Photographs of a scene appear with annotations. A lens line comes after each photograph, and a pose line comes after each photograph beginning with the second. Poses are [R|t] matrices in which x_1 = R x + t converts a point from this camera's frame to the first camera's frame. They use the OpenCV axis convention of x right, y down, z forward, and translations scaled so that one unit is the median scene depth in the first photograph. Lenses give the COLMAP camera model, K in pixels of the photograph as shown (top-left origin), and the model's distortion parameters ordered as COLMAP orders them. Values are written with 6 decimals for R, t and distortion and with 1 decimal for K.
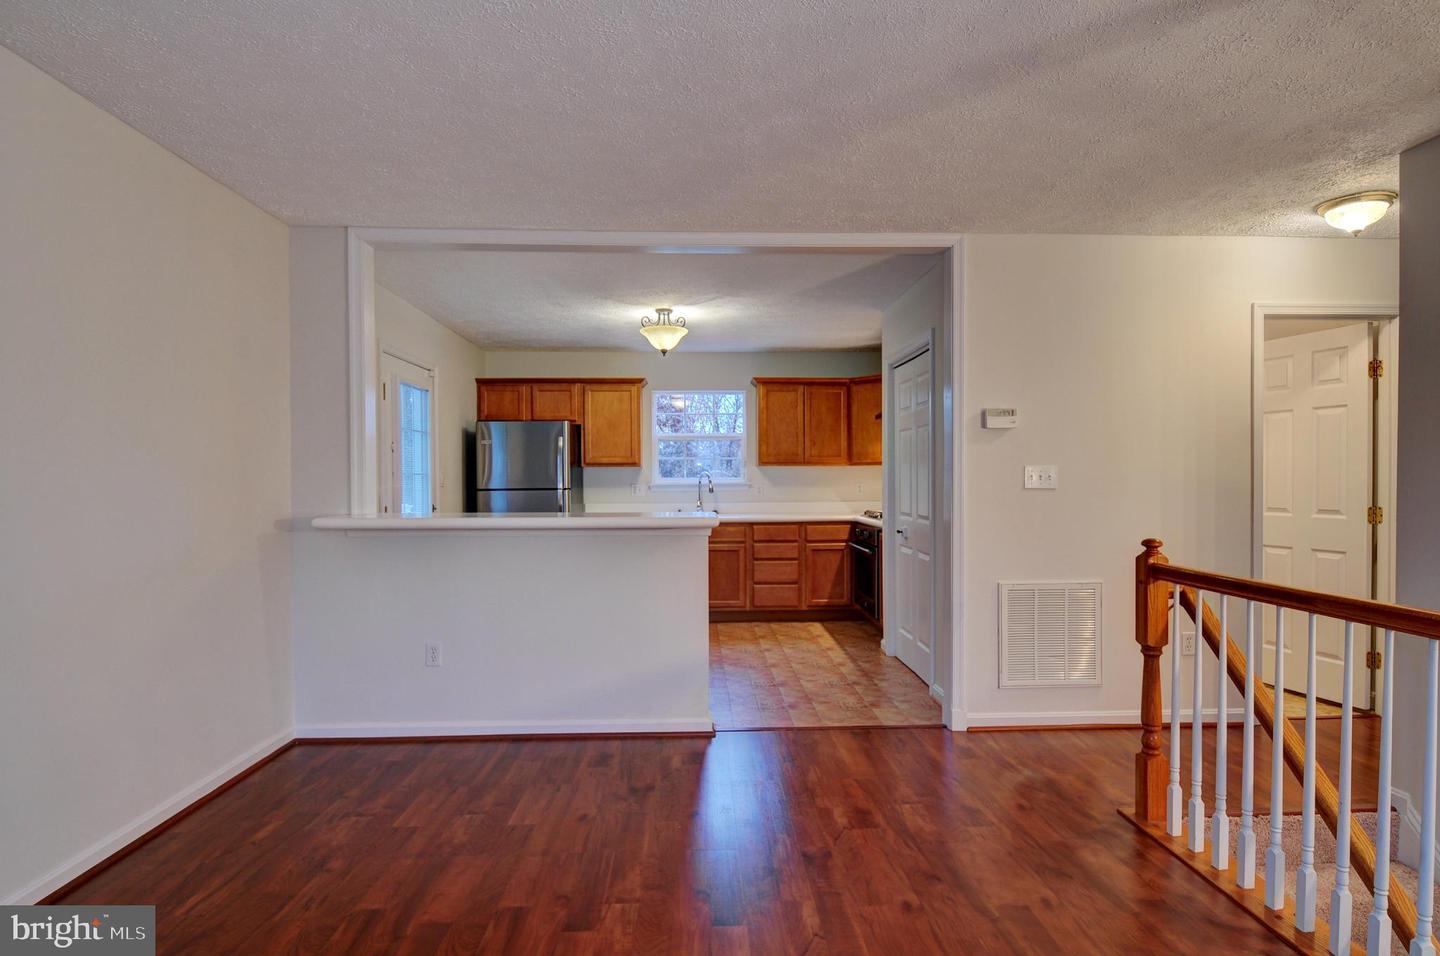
lens RADIAL K [[783.2, 0, 723.0], [0, 783.2, 478.4], [0, 0, 1]] dist [0.026482, 0.000293]
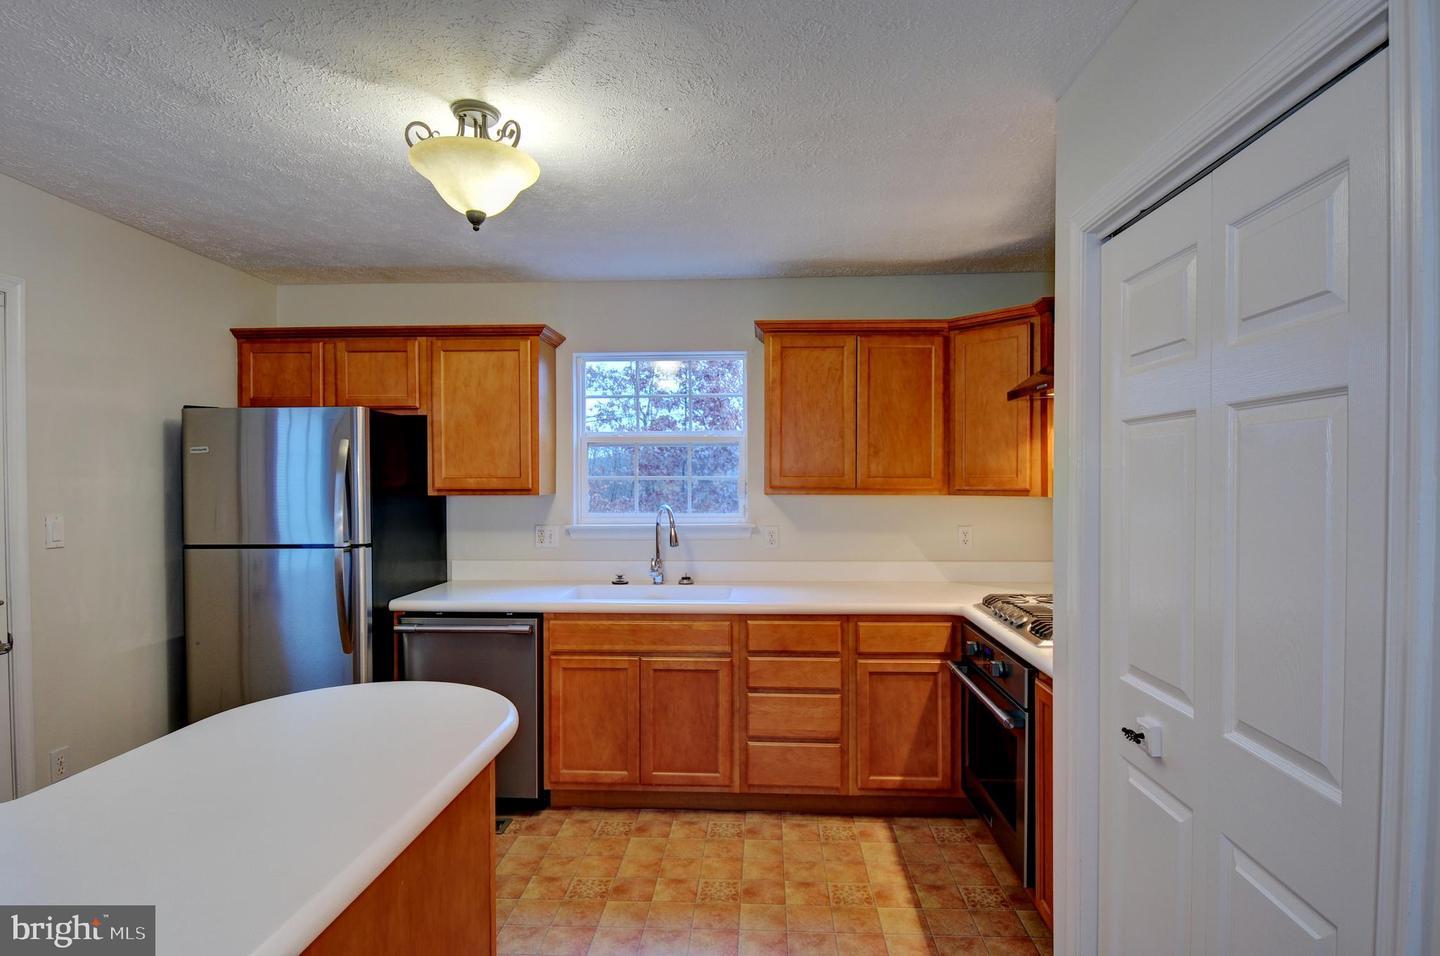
lens RADIAL K [[783.2, 0, 717.0], [0, 783.2, 482.2], [0, 0, 1]] dist [0.026482, 0.000293]
pose [[0.995243, 0.004047, -0.097341, 0.064952], [-0.003648, 0.999984, 0.004276, -0.026926], [0.097357, -0.003900, 0.995242, 0.496966]]
